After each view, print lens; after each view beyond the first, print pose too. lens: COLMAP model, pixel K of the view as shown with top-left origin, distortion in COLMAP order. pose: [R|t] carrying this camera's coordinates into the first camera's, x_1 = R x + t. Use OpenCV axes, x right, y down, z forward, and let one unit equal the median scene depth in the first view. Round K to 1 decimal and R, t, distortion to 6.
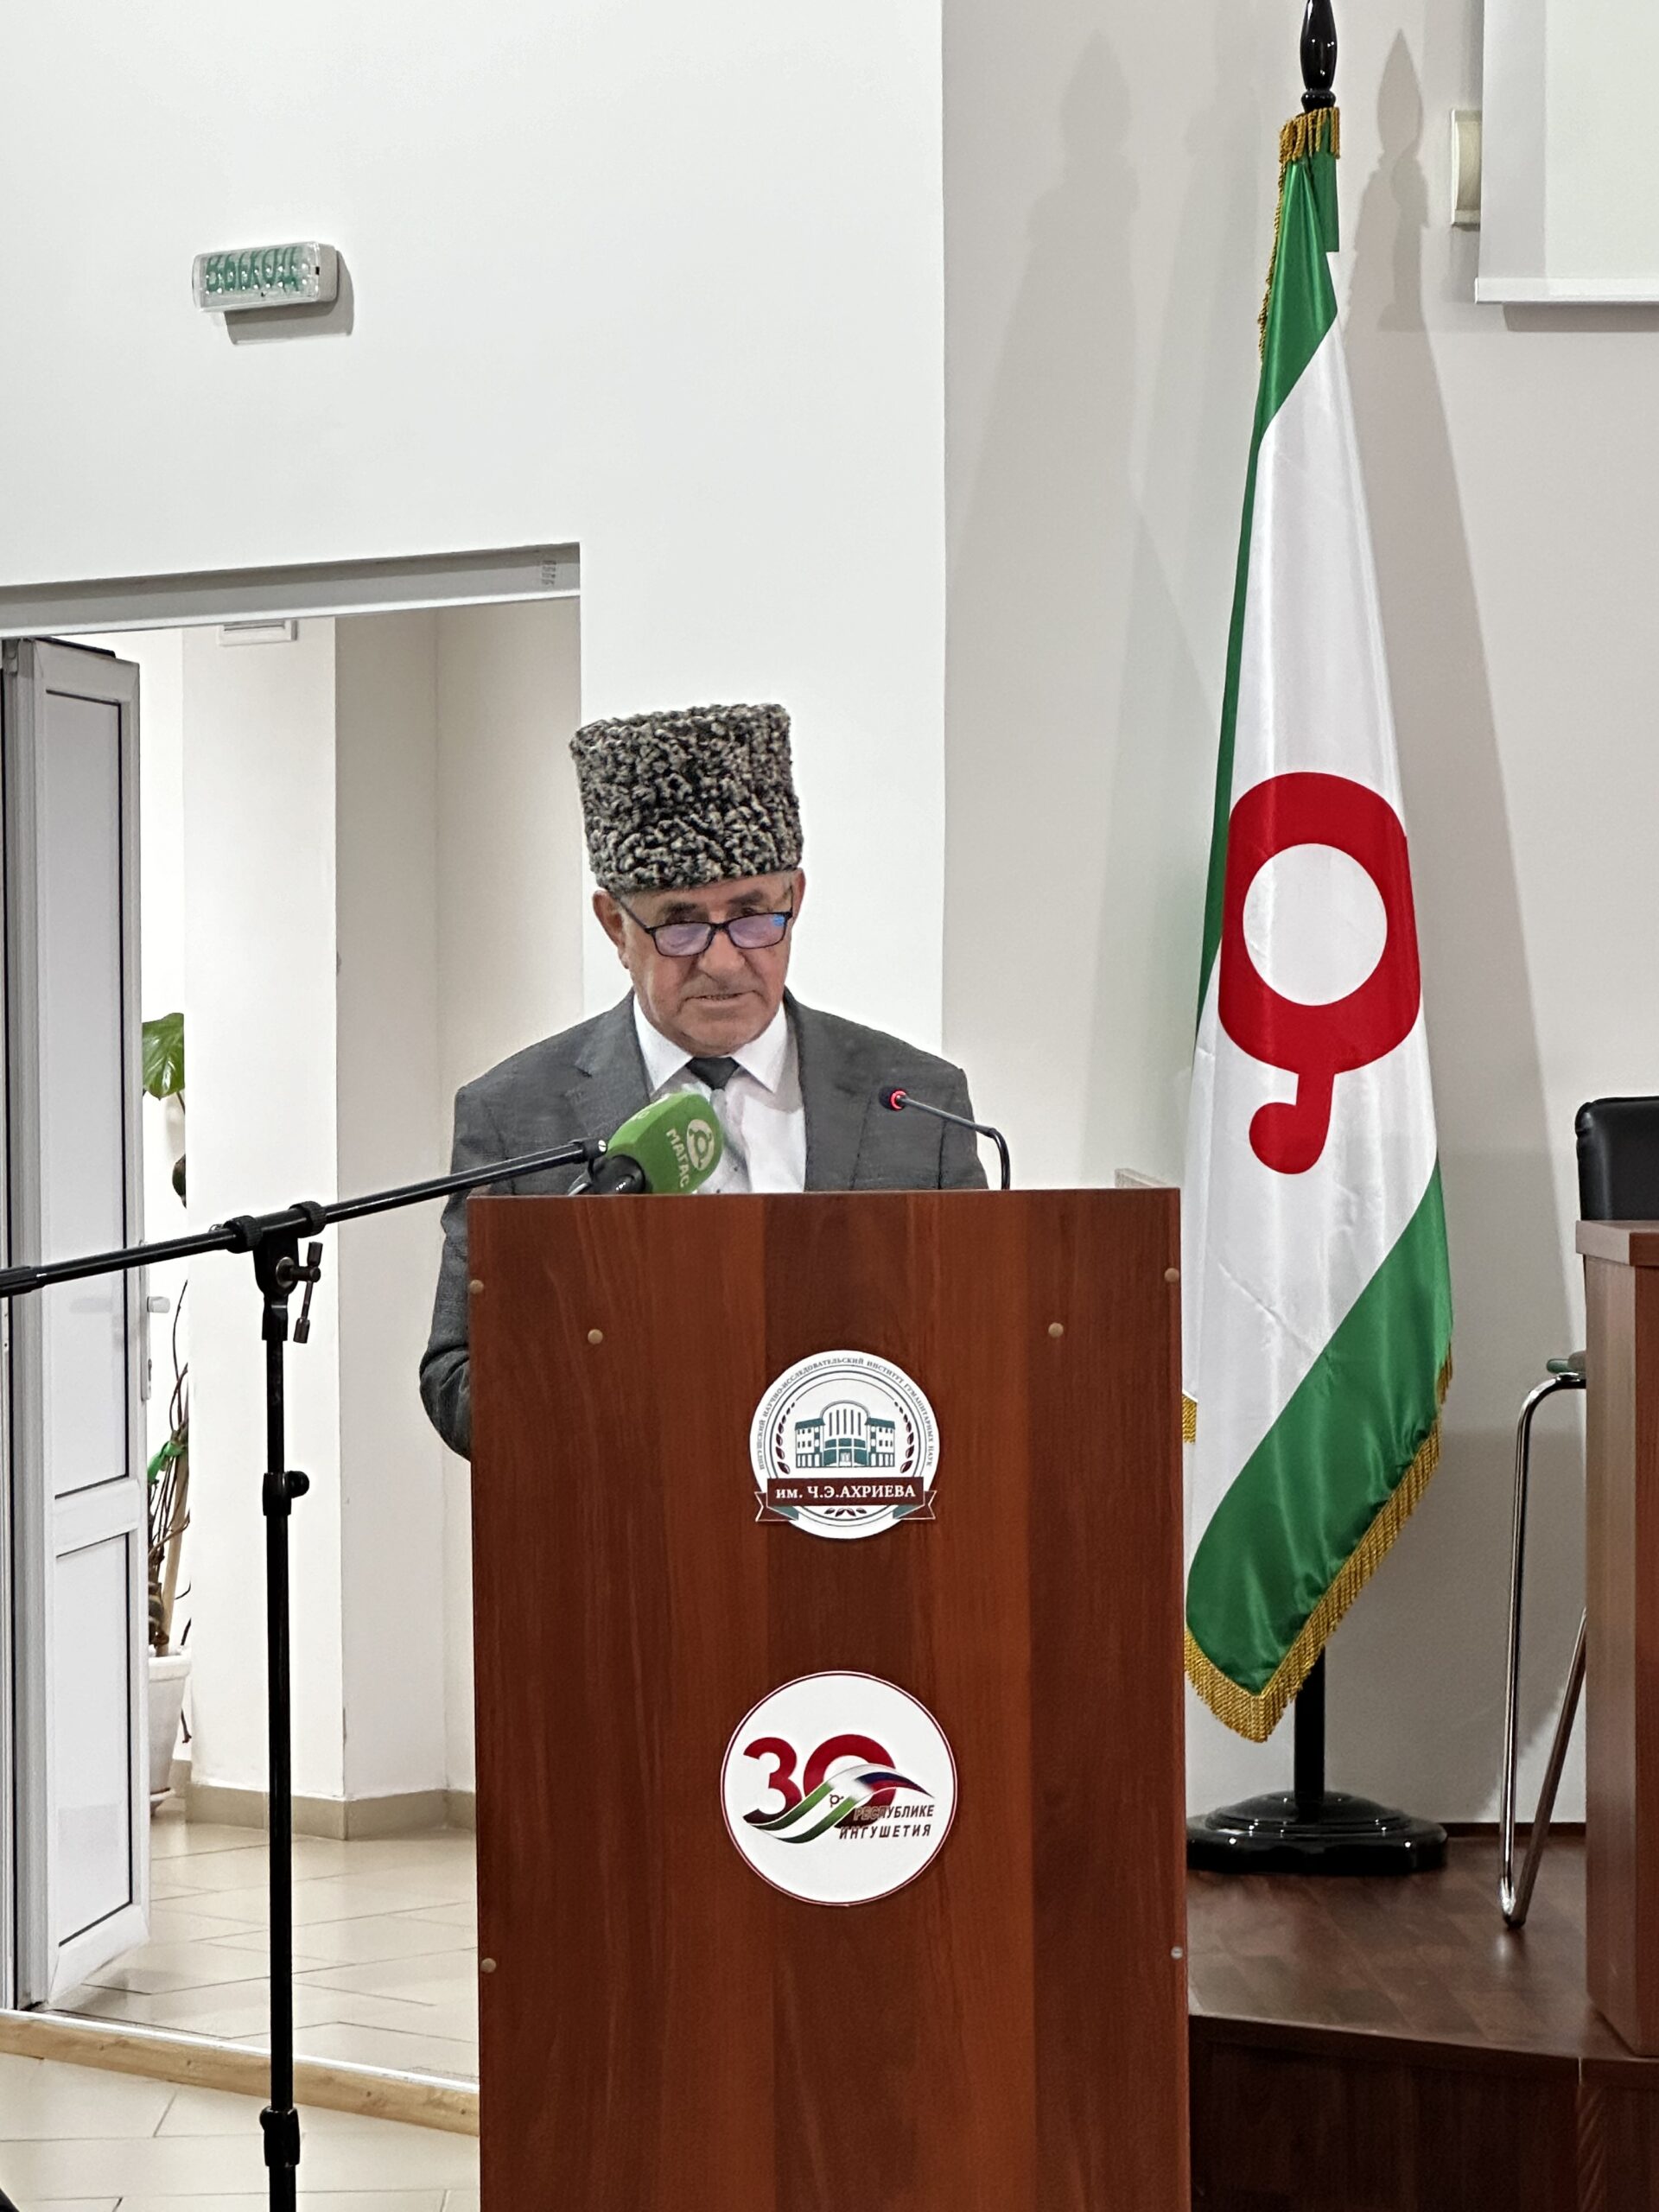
lens RADIAL K [[6468.2, 0, 829.5], [0, 6468.2, 1106.0], [0, 0, 1]] dist [-0.482737, 13.412460]
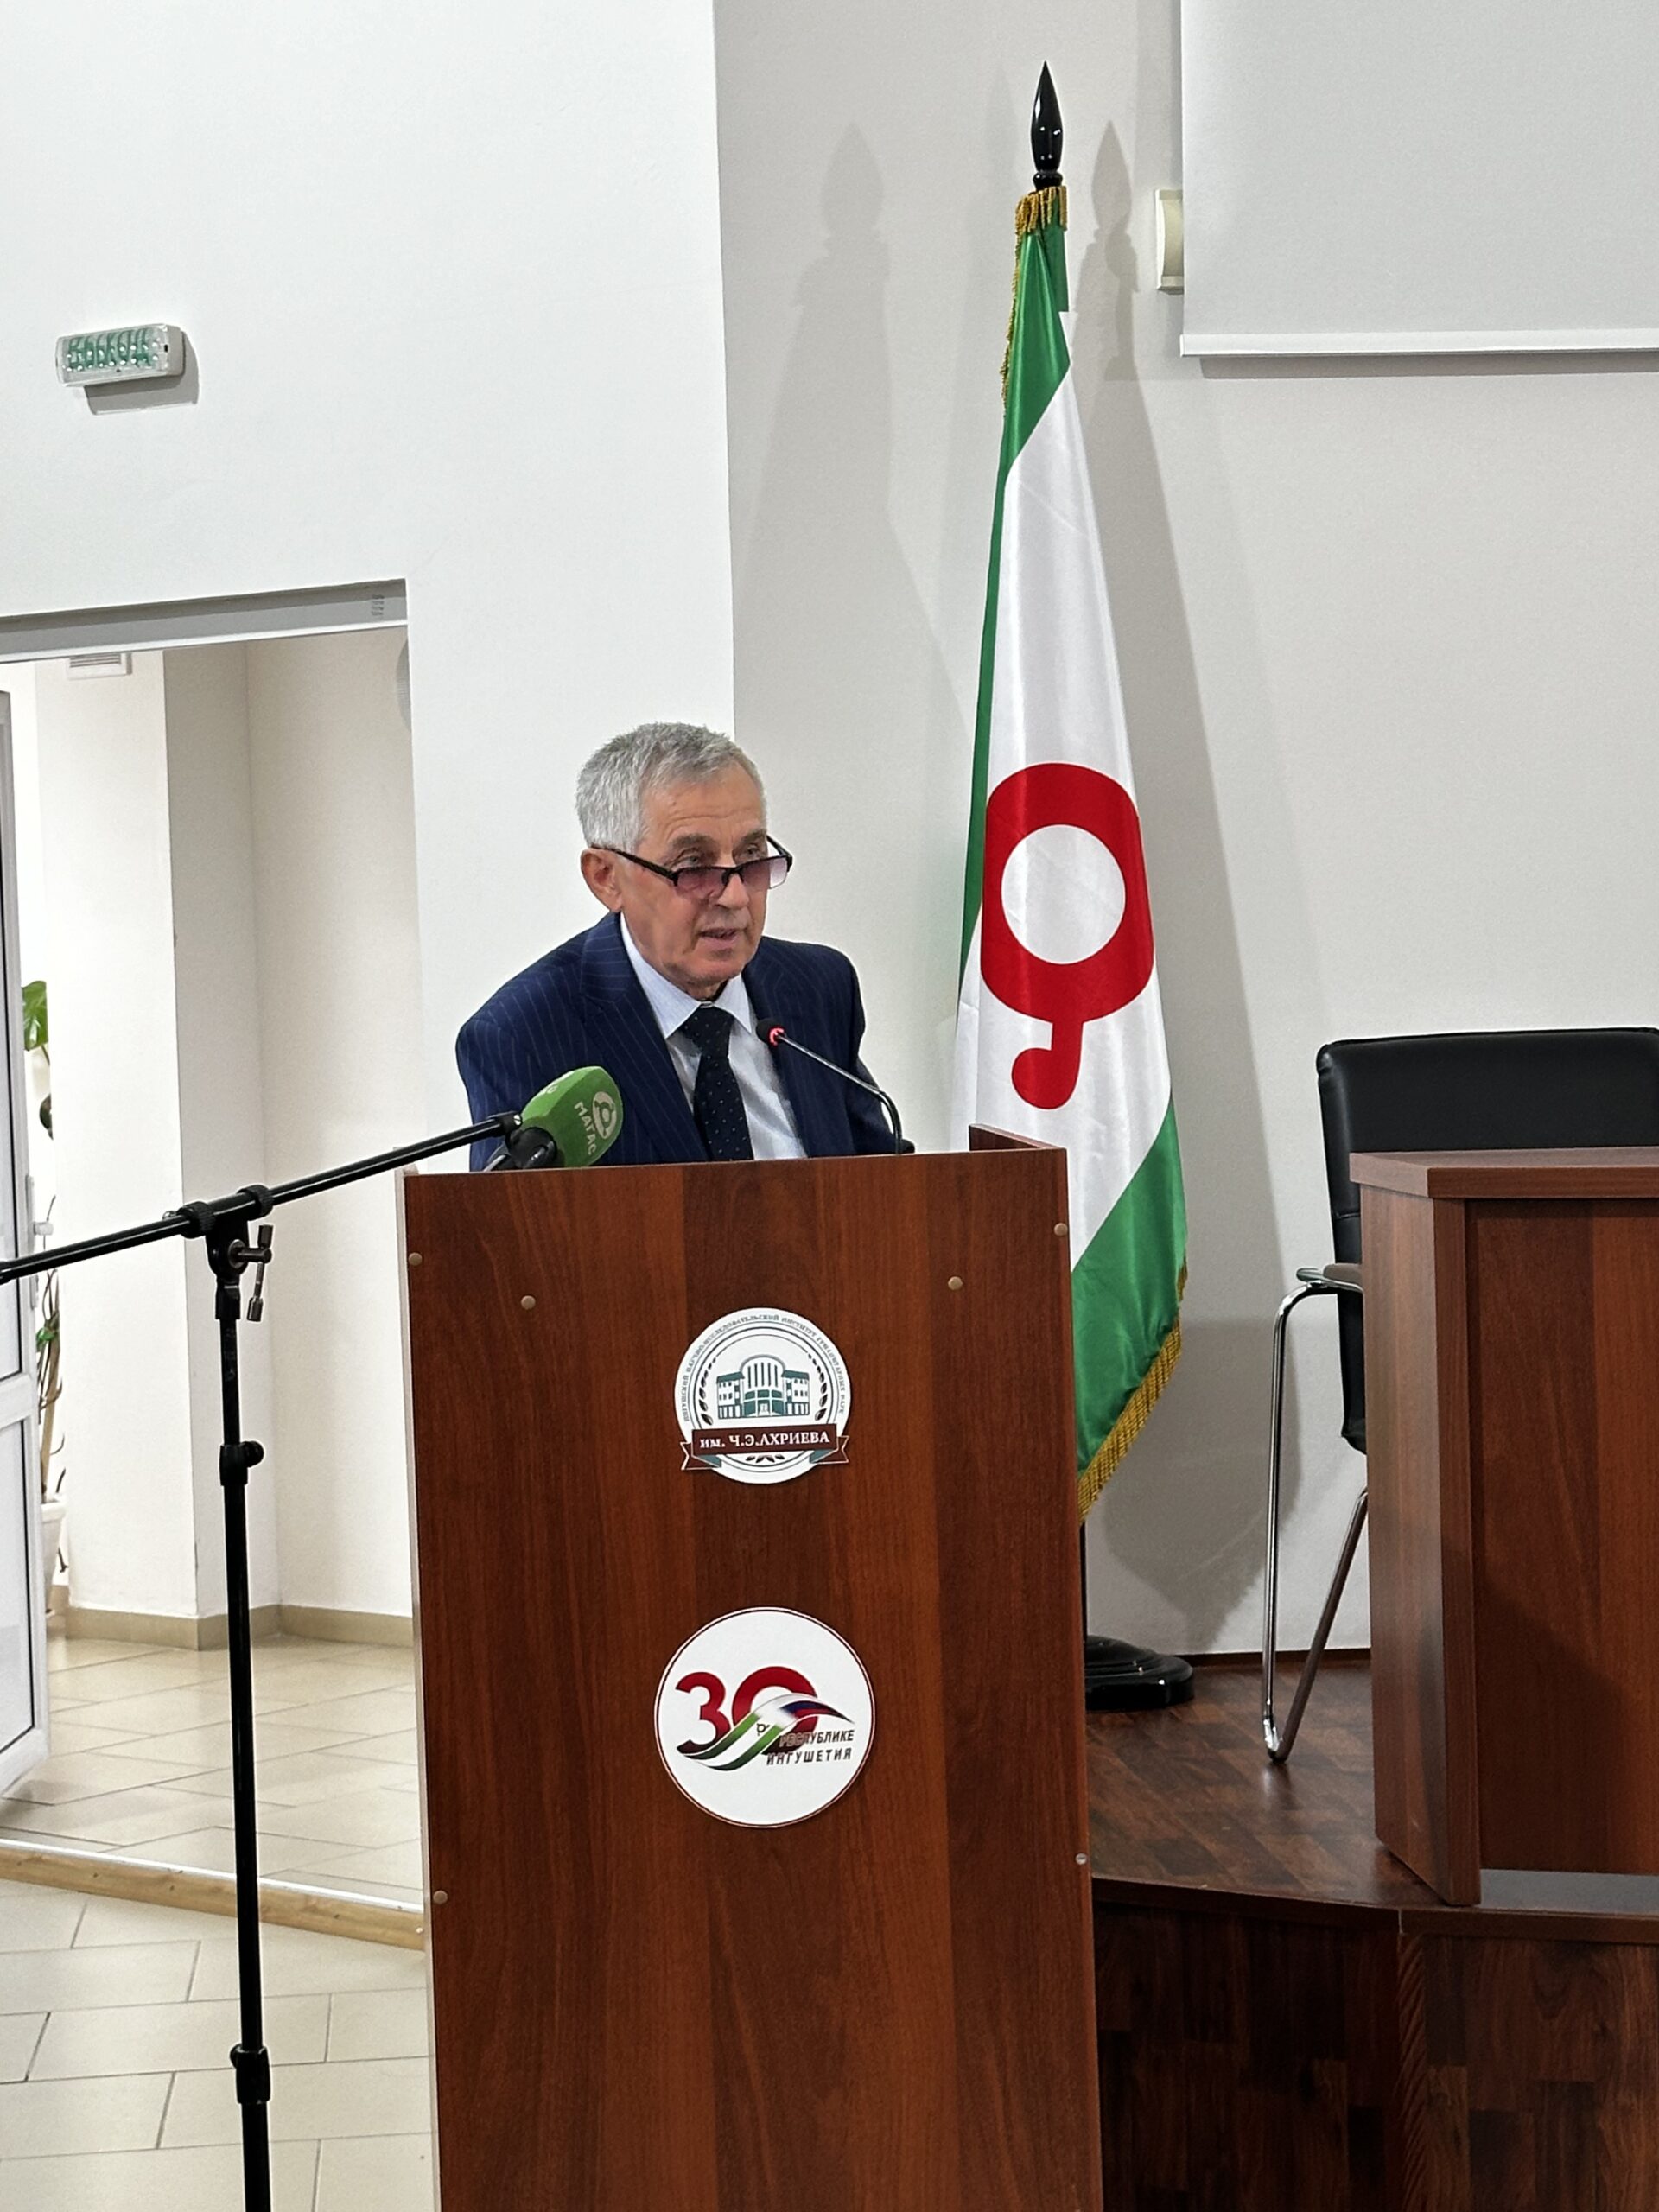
lens RADIAL K [[4651.3, 0, 826.0], [0, 4651.3, 1126.1], [0, 0, 1]] dist [0.153768, 0.052387]
pose [[0.996878, -0.026292, 0.074448, -0.043532], [0.024543, 0.999403, 0.024307, -0.010885], [-0.075042, -0.022404, 0.996929, 0.229082]]
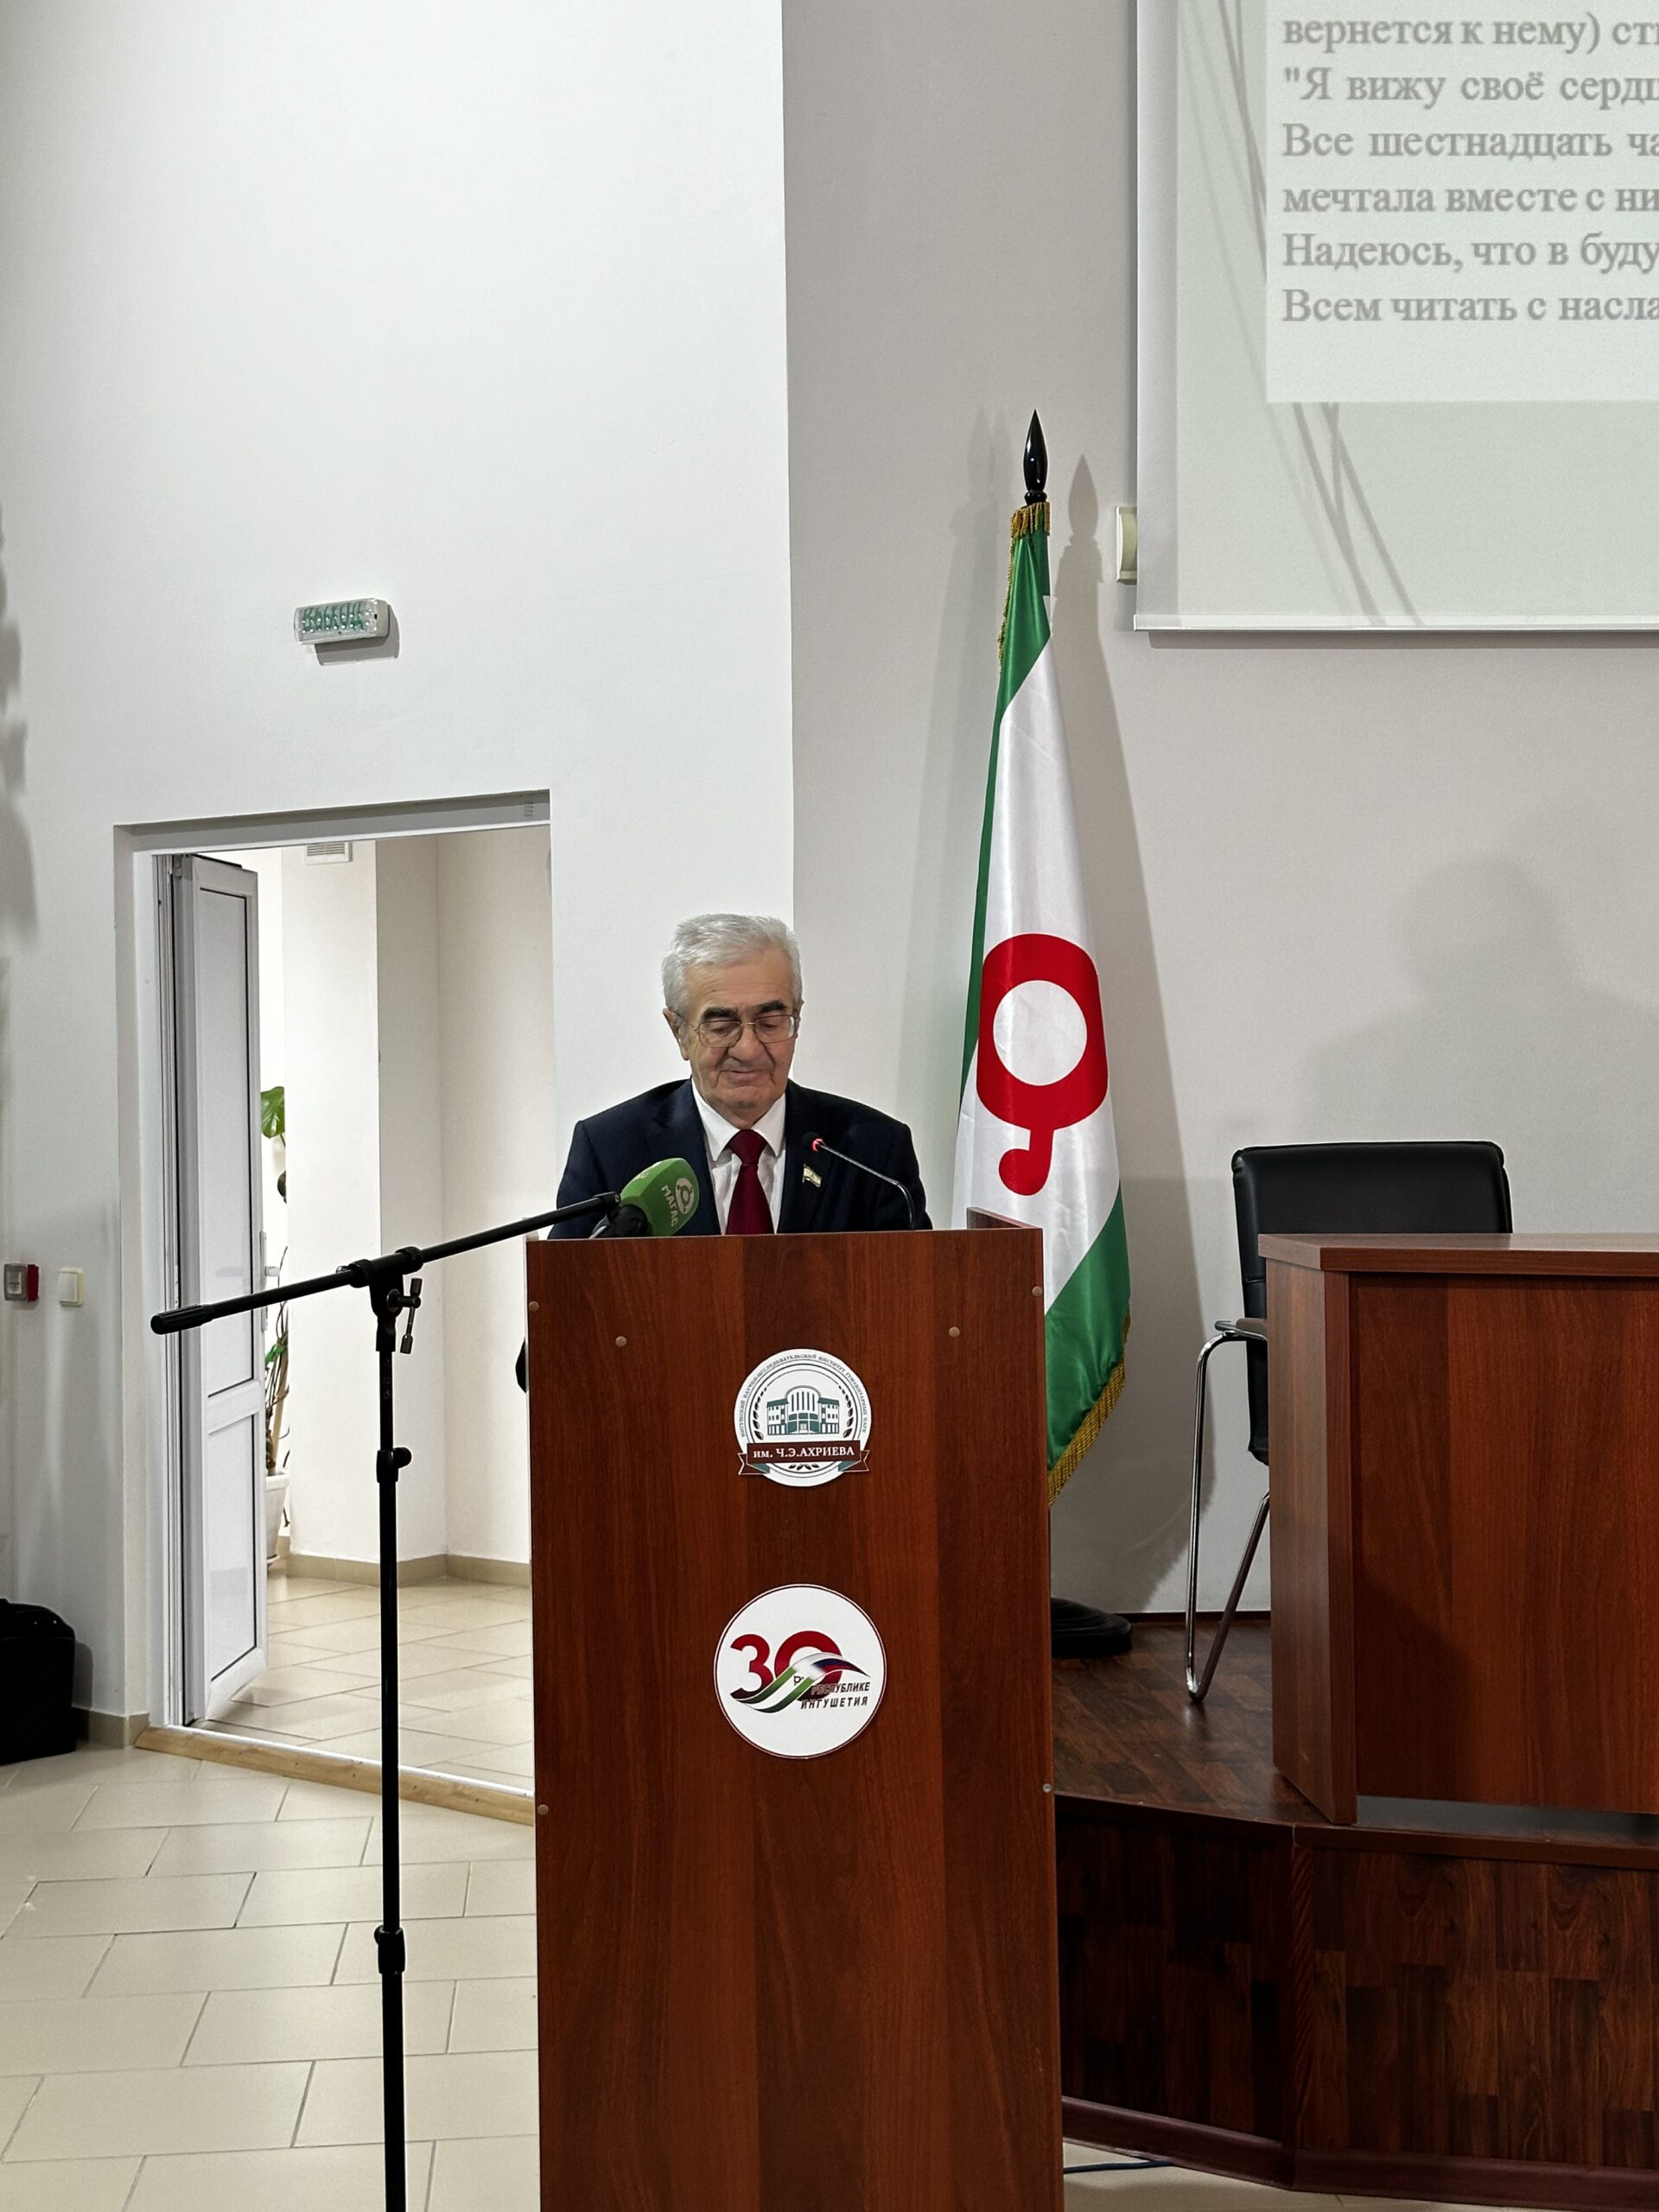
lens RADIAL K [[3355.2, 0, 827.3], [0, 3355.2, 1076.6], [0, 0, 1]] dist [0.165386, -0.079975]
pose [[0.997880, -0.007250, 0.064676, -0.038158], [0.008096, 0.999885, -0.012831, -0.010936], [-0.064575, 0.013327, 0.997824, 0.284563]]
